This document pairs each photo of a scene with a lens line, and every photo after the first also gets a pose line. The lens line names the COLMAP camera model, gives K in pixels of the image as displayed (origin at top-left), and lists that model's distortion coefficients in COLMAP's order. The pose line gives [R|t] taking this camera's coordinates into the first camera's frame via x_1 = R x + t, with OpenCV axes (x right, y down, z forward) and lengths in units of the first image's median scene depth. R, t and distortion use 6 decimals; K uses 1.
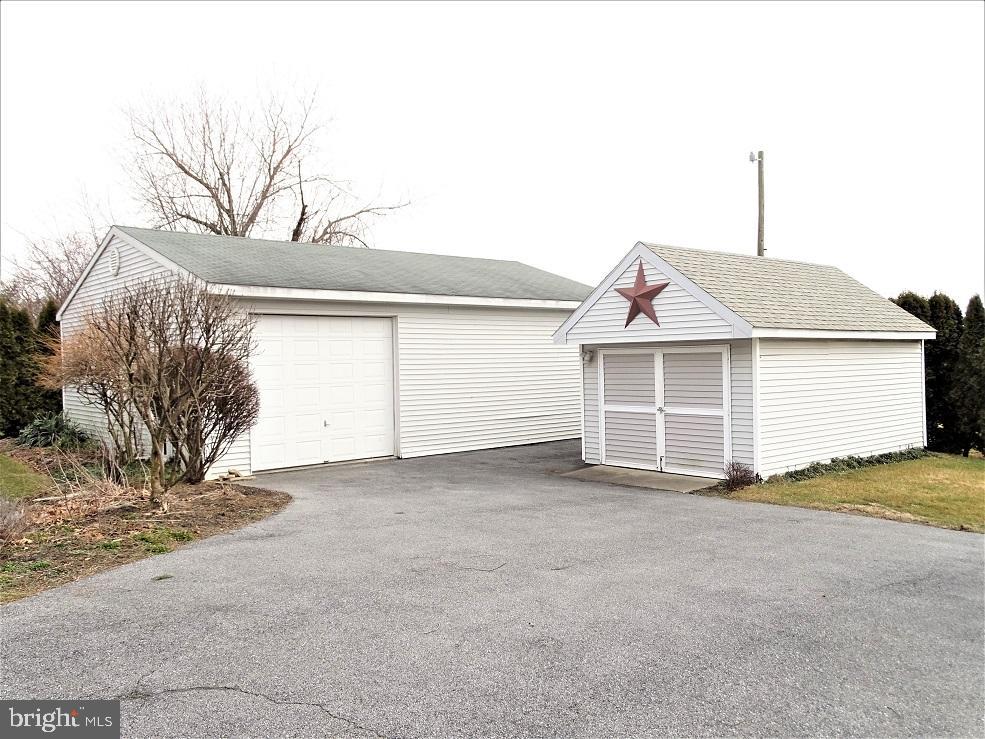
lens RADIAL K [[821.7, 0, 494.2], [0, 821.7, 367.4], [0, 0, 1]] dist [0.004167, -0.001182]
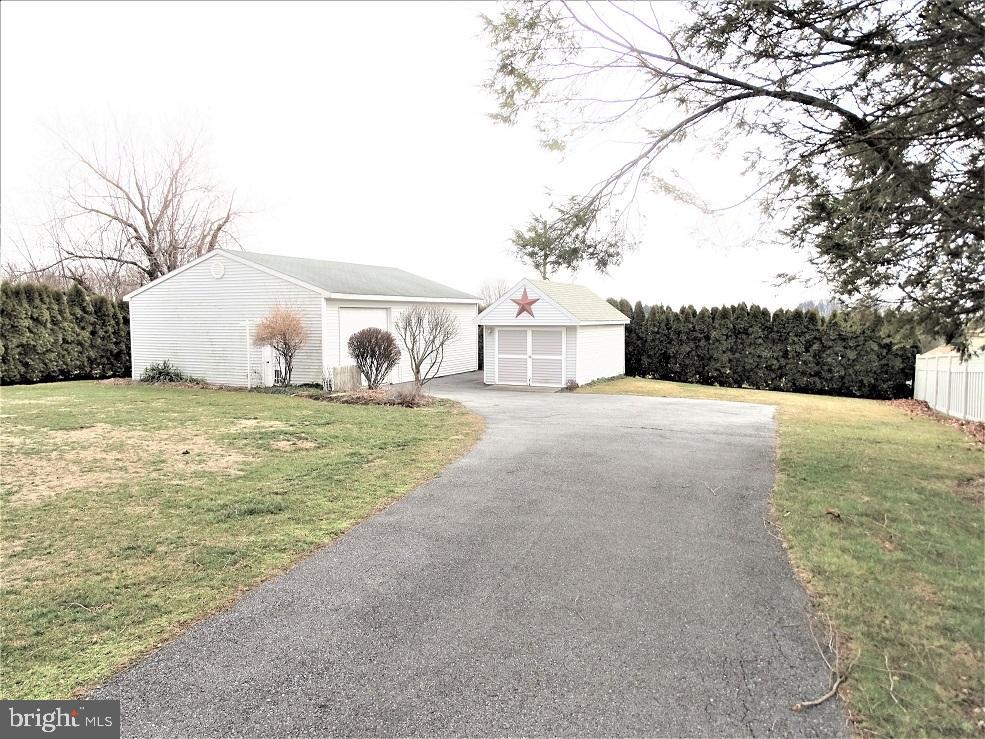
lens RADIAL K [[702.8, 0, 501.1], [0, 702.8, 370.2], [0, 0, 1]] dist [-0.008111, -0.000734]
pose [[0.912618, -0.014108, 0.408570, -0.620362], [-0.011470, 0.998127, 0.060084, -0.022737], [-0.408653, -0.059520, 0.910747, -0.644445]]
